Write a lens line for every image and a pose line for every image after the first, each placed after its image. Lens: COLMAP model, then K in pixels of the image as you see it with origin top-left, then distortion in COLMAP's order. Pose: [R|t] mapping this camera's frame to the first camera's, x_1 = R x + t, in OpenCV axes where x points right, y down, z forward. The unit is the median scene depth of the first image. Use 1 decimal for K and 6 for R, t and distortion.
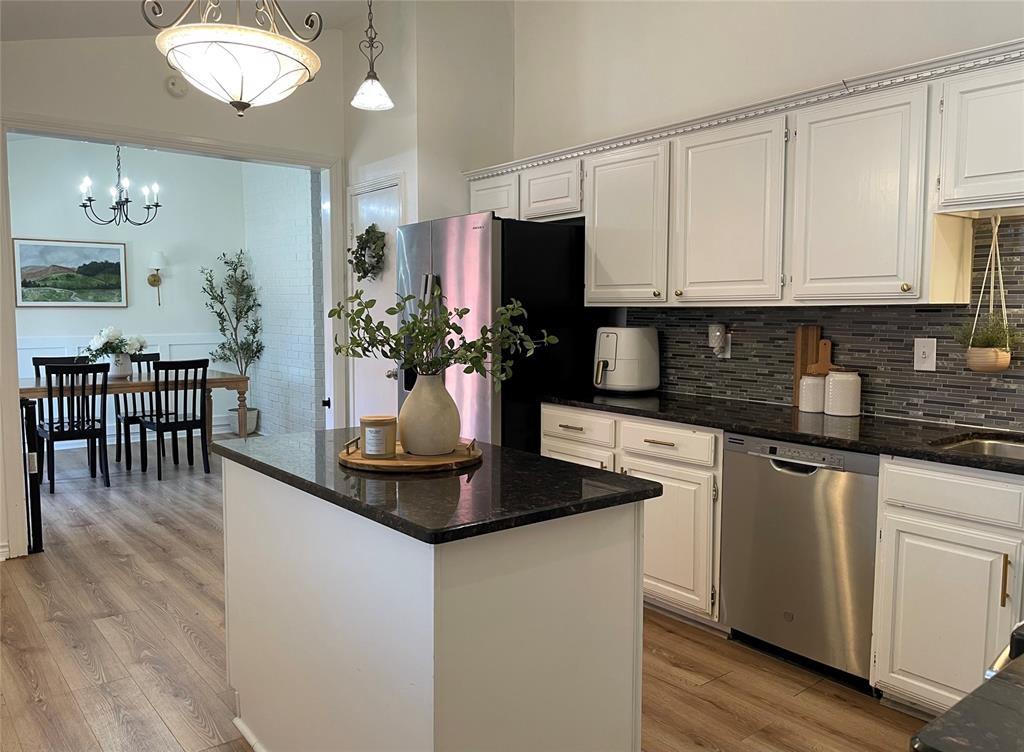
lens RADIAL K [[783.3, 0, 512.0], [0, 783.3, 376.0], [0, 0, 1]] dist [0.010713, -0.009546]
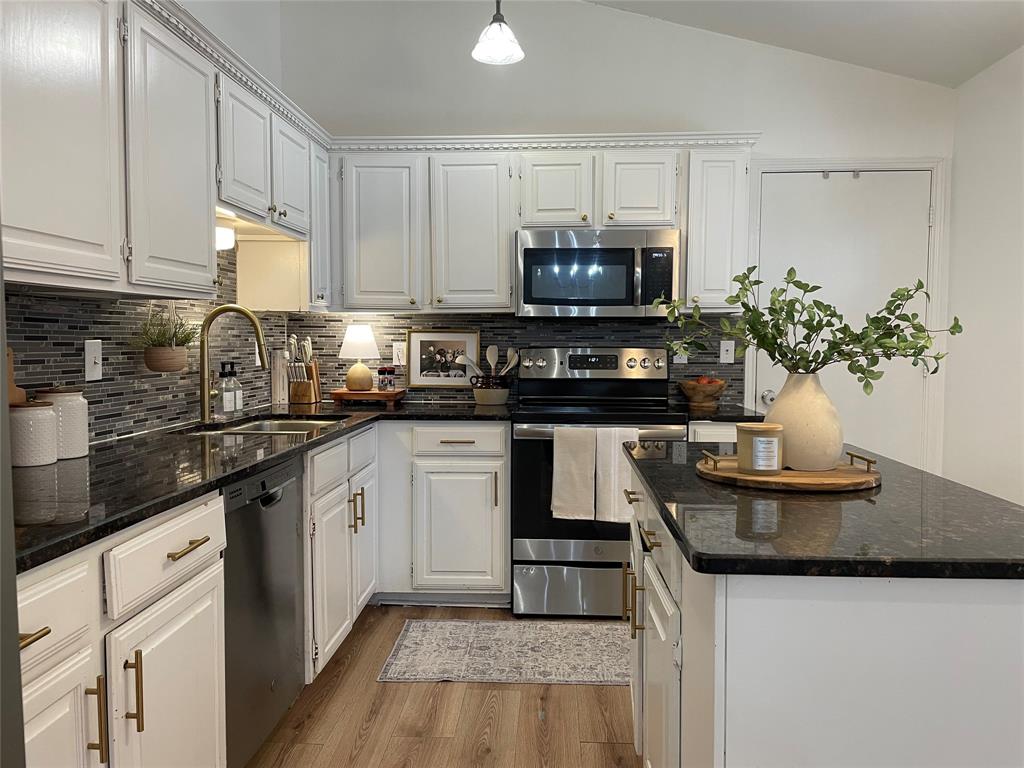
lens RADIAL K [[772.6, 0, 515.5], [0, 772.6, 382.2], [0, 0, 1]] dist [0.080942, -0.110932]
pose [[-0.746372, -0.040355, 0.664305, -0.328127], [0.054473, 0.991107, 0.121410, -0.078649], [-0.663296, 0.126804, -0.737536, 1.302422]]
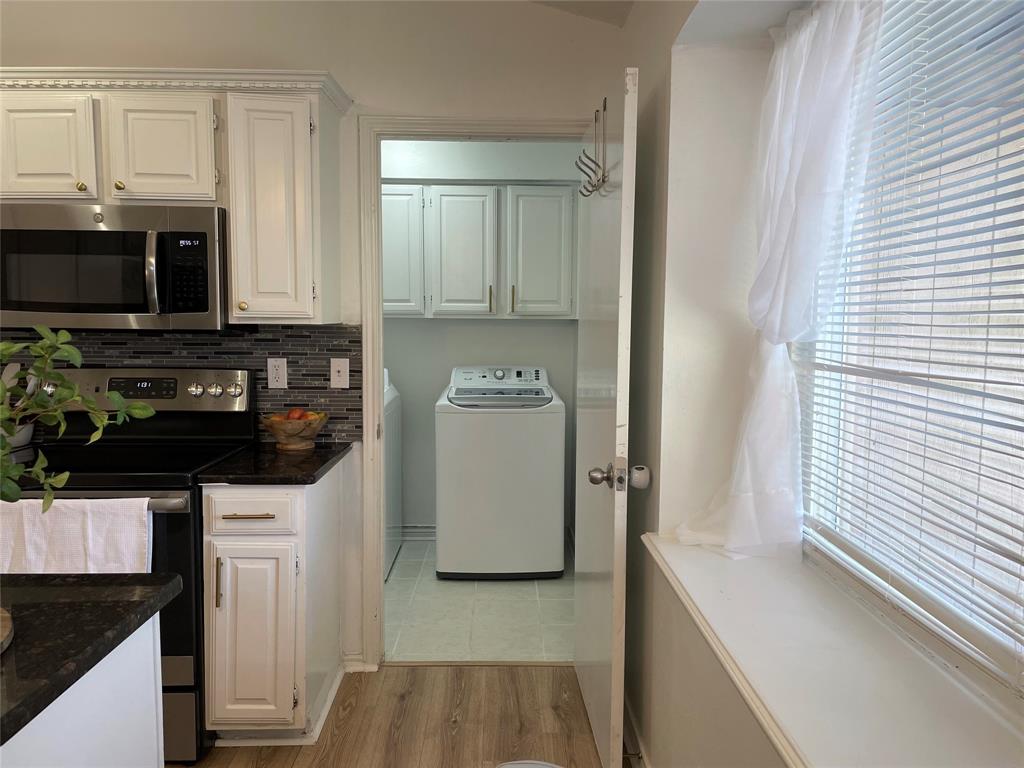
lens RADIAL K [[772.6, 0, 515.5], [0, 772.6, 382.2], [0, 0, 1]] dist [0.080942, -0.110932]
pose [[-0.794024, -0.058436, 0.605071, -0.495783], [0.043761, 0.987291, 0.152777, -0.080159], [-0.606309, 0.147787, -0.781376, 0.726551]]
